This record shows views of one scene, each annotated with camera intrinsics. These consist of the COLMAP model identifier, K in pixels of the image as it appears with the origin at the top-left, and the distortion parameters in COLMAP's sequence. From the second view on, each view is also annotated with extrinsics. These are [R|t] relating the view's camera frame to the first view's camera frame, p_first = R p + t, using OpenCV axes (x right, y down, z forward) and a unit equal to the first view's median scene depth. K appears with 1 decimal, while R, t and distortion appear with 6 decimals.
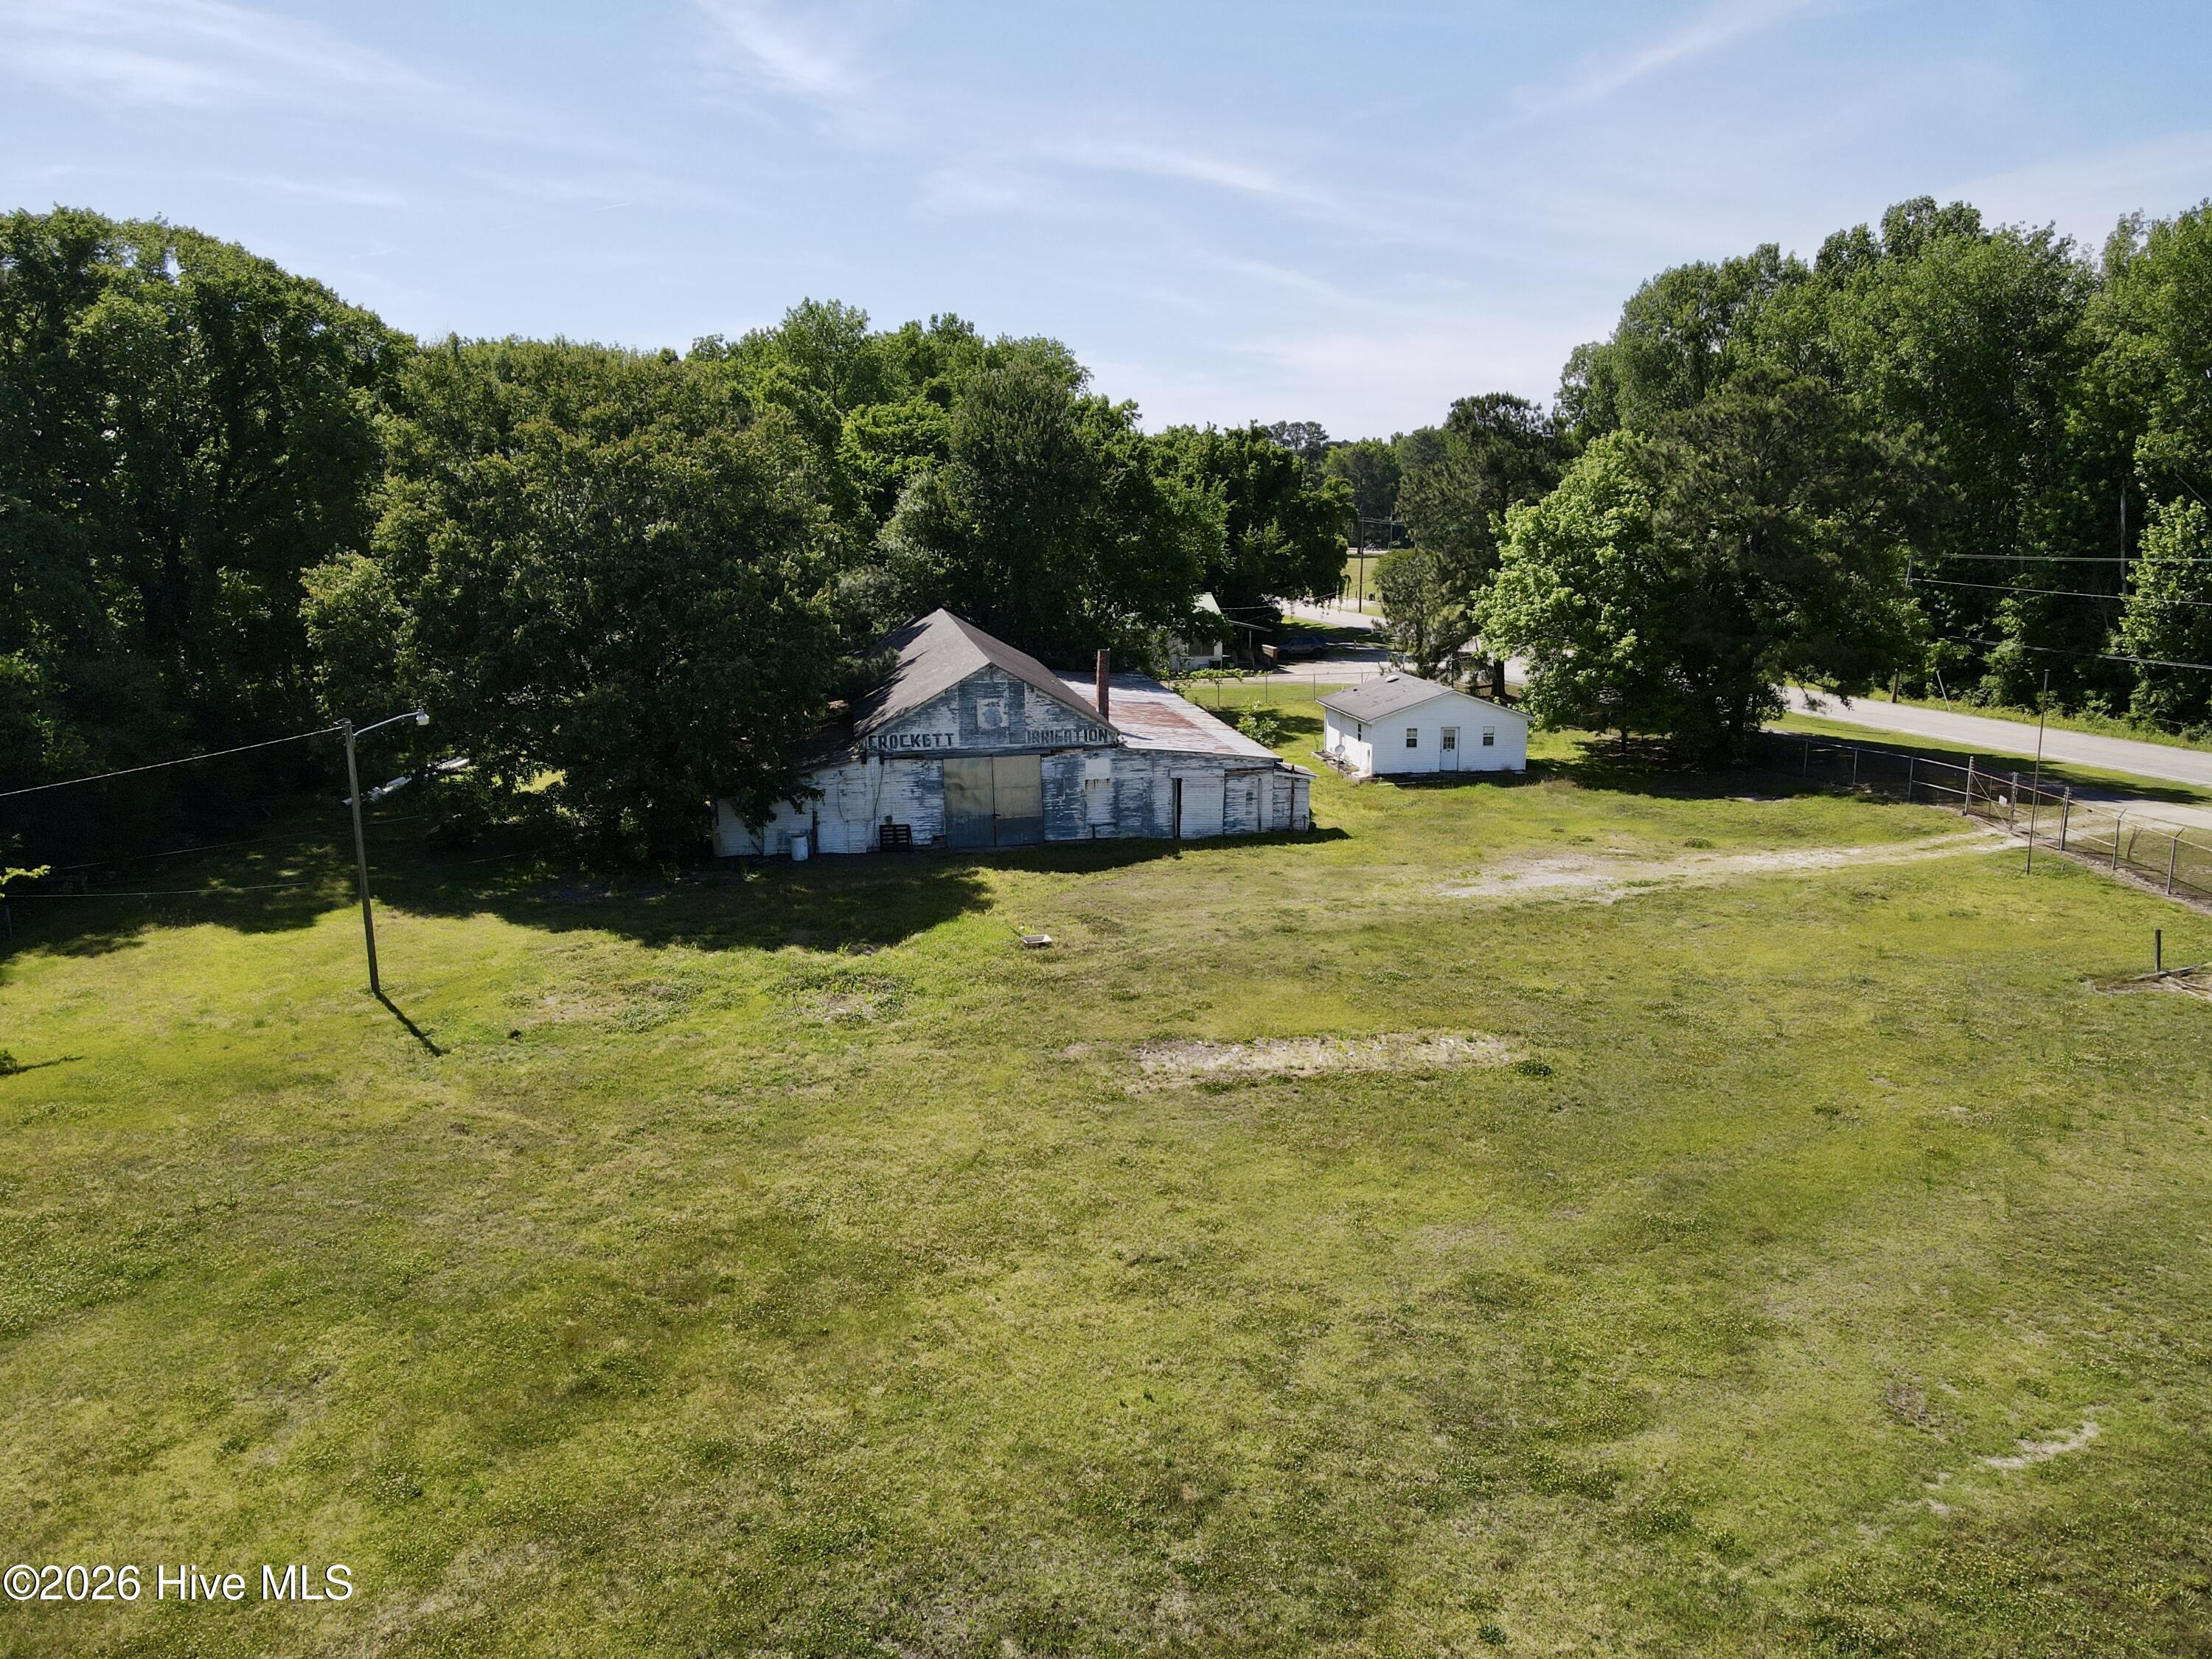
lens RADIAL K [[1616.5, 0, 1118.5], [0, 1616.5, 793.6], [0, 0, 1]] dist [-0.004253, 0.038318]
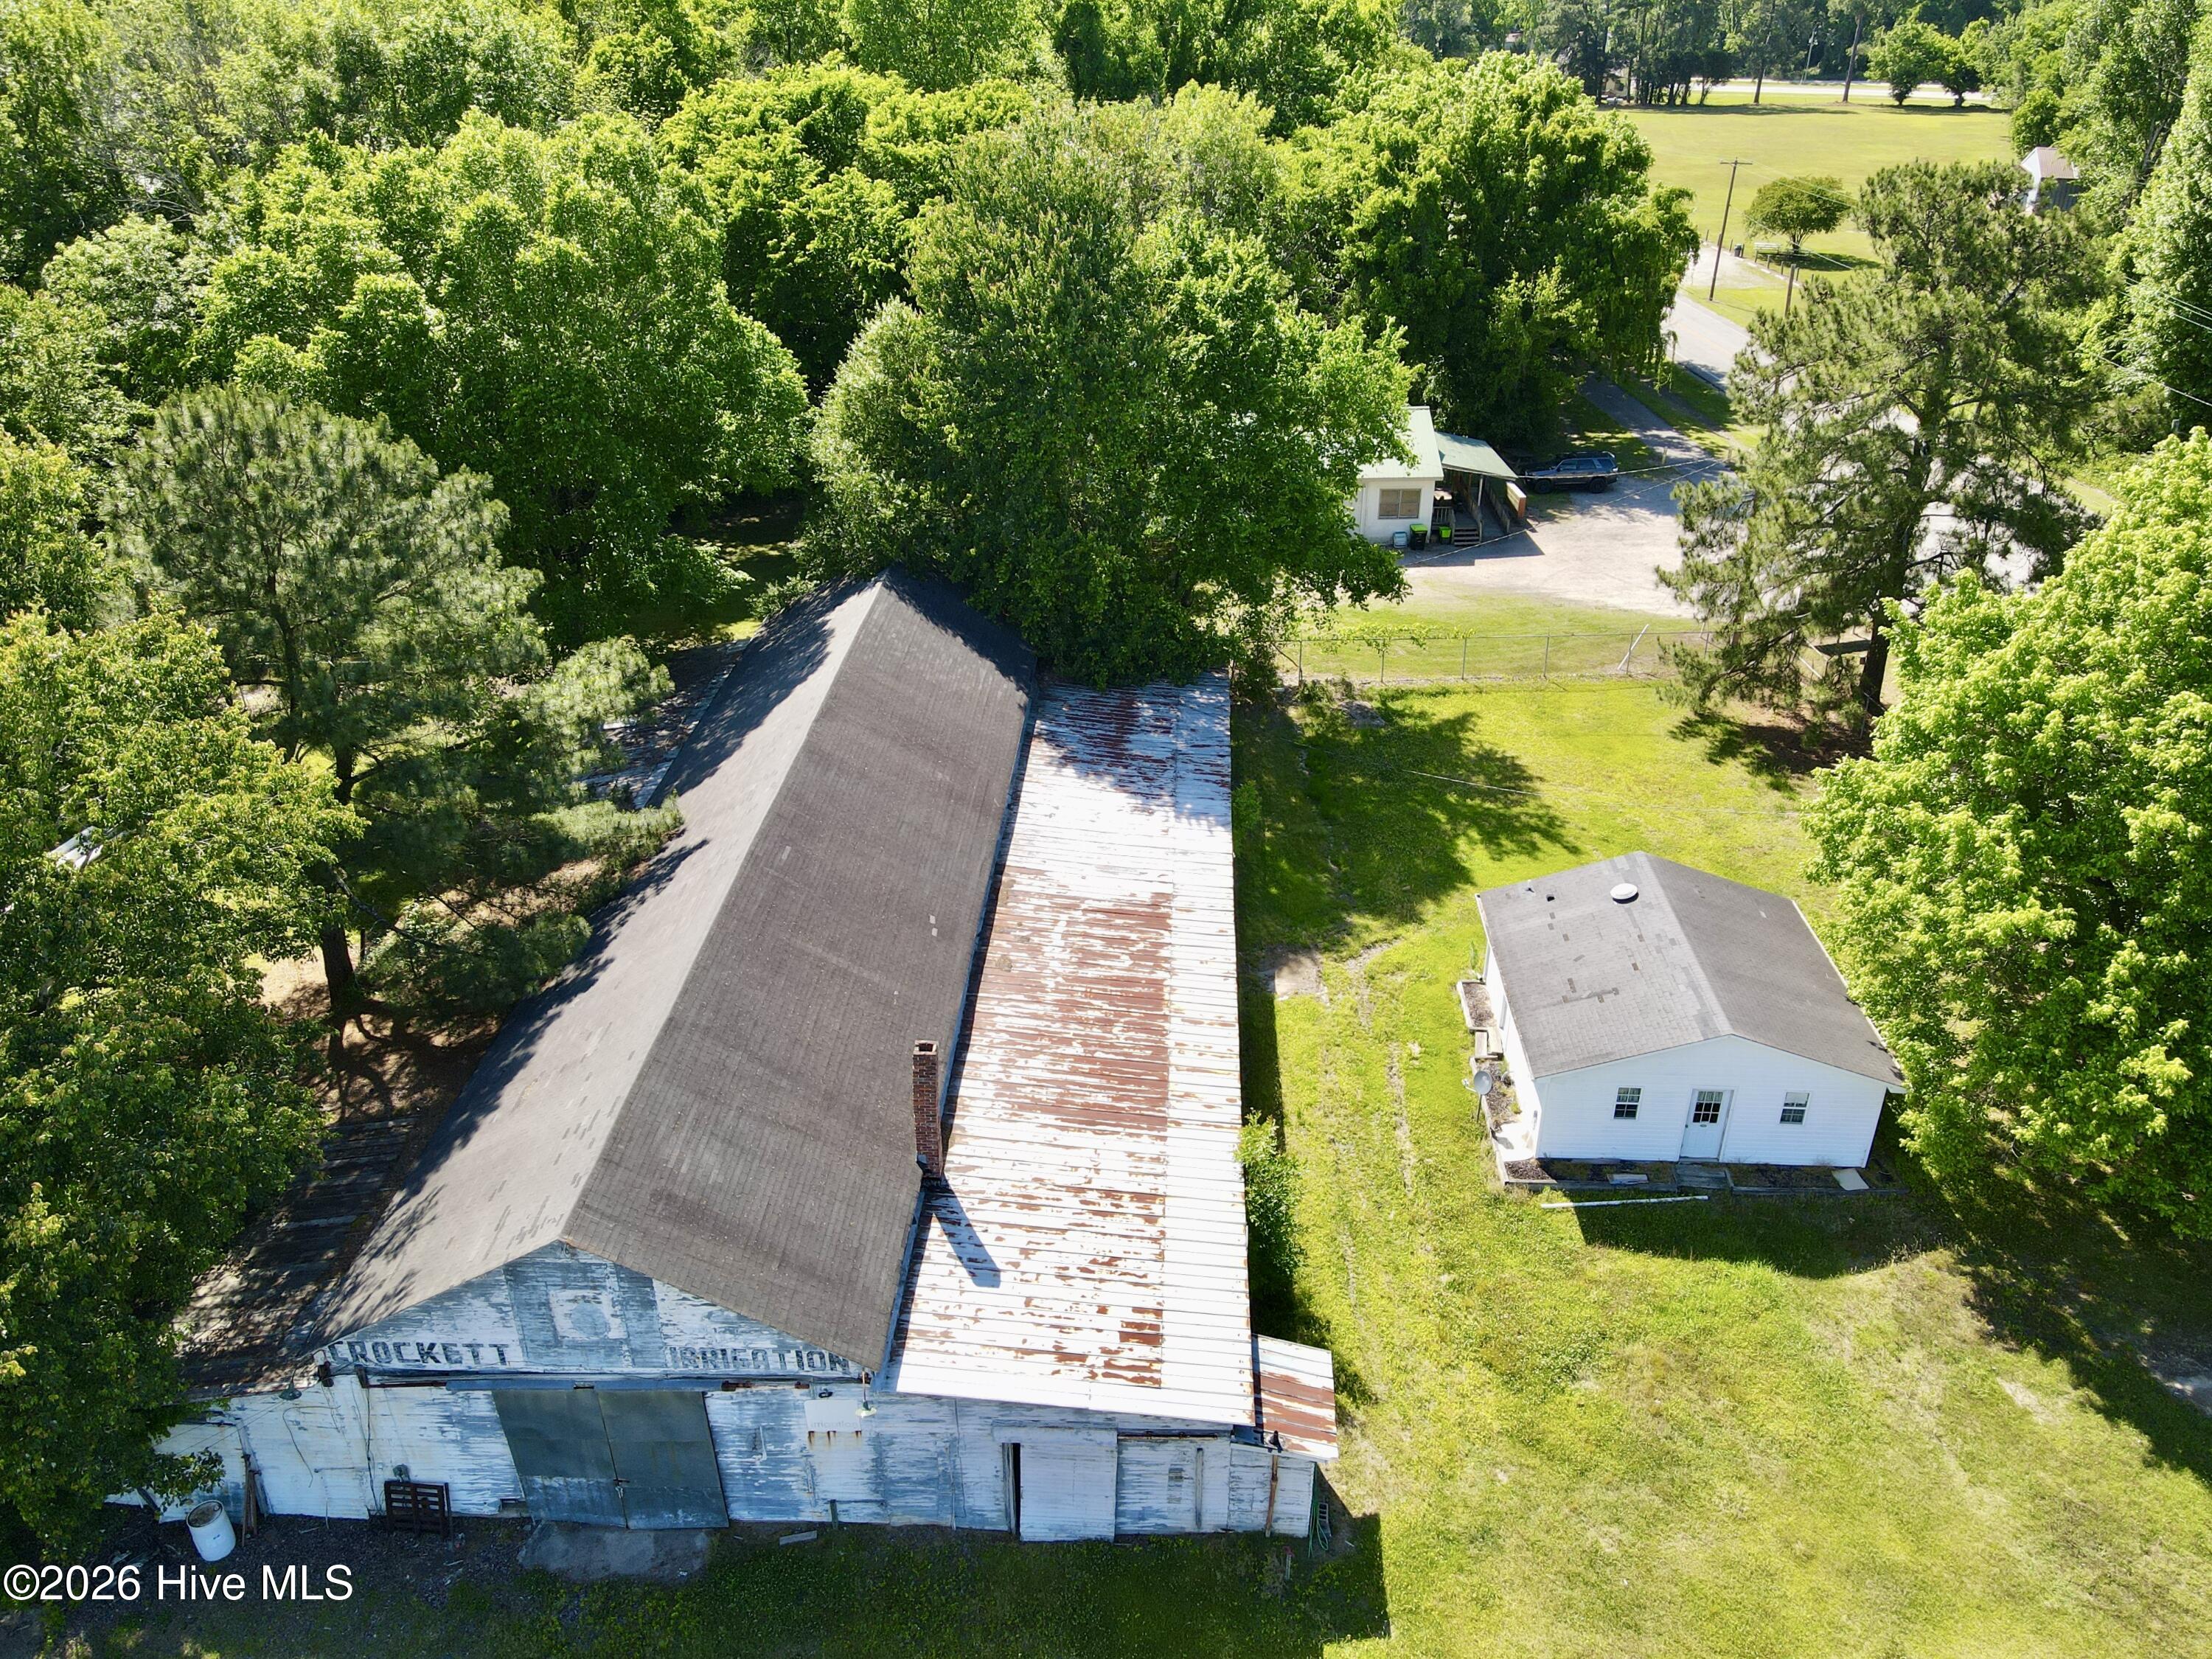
lens RADIAL K [[1616.5, 0, 1112.3], [0, 1616.5, 804.3], [0, 0, 1]] dist [-0.004253, 0.038318]
pose [[0.978112, 0.093840, -0.185717, 0.131976], [-0.033915, 0.952494, 0.302663, -0.318377], [0.205297, -0.289740, 0.934828, 0.636375]]
